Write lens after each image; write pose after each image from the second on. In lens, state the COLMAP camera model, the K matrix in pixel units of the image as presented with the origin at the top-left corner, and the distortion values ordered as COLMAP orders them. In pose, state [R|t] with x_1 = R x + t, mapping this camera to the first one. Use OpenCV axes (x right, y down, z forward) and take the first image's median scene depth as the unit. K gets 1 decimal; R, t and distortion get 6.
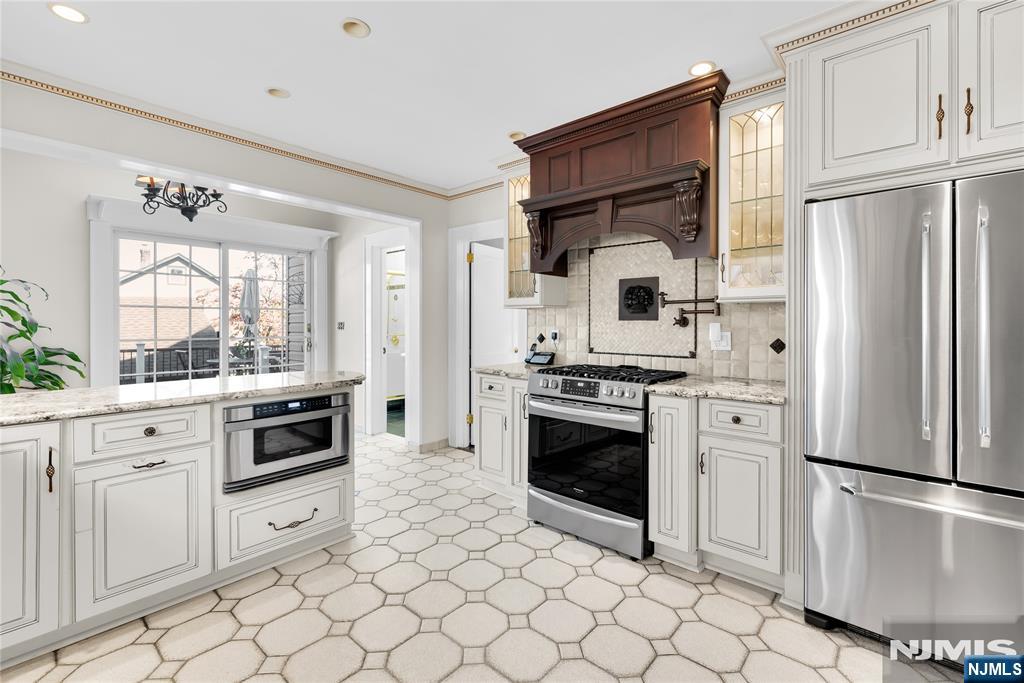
lens RADIAL K [[450.0, 0, 506.8], [0, 450.0, 325.0], [0, 0, 1]] dist [0.000357, 0.000048]
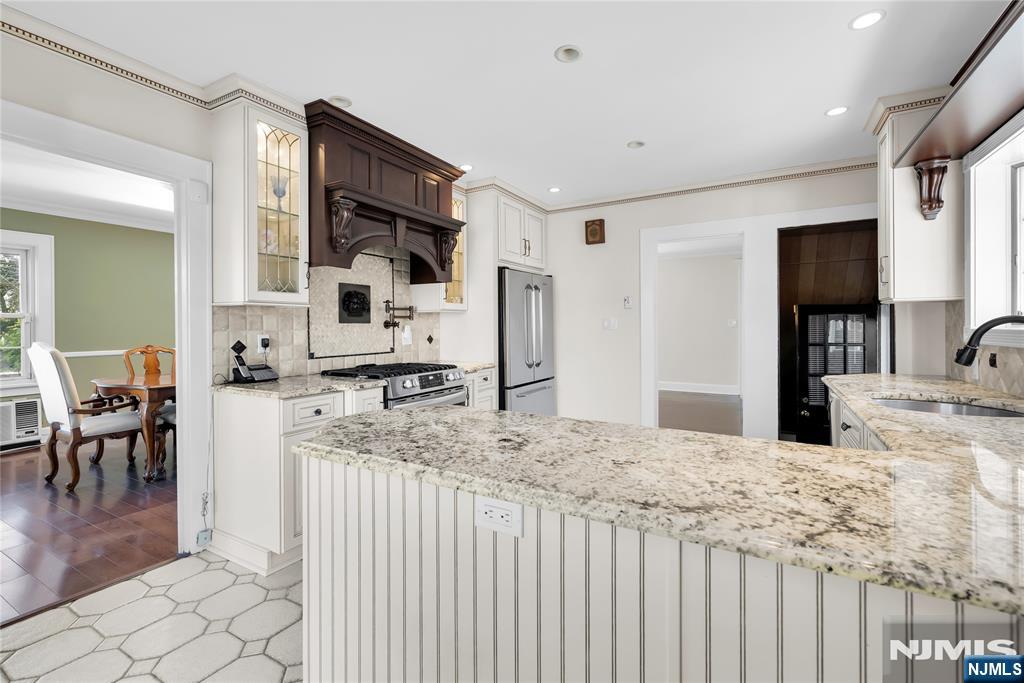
lens RADIAL K [[450.0, 0, 506.8], [0, 450.0, 325.0], [0, 0, 1]] dist [0.000357, 0.000048]
pose [[-0.198926, -0.000655, 0.980014, -0.824021], [0.008325, 0.999963, 0.002358, -0.005324], [-0.979979, 0.008628, -0.198913, 0.834383]]
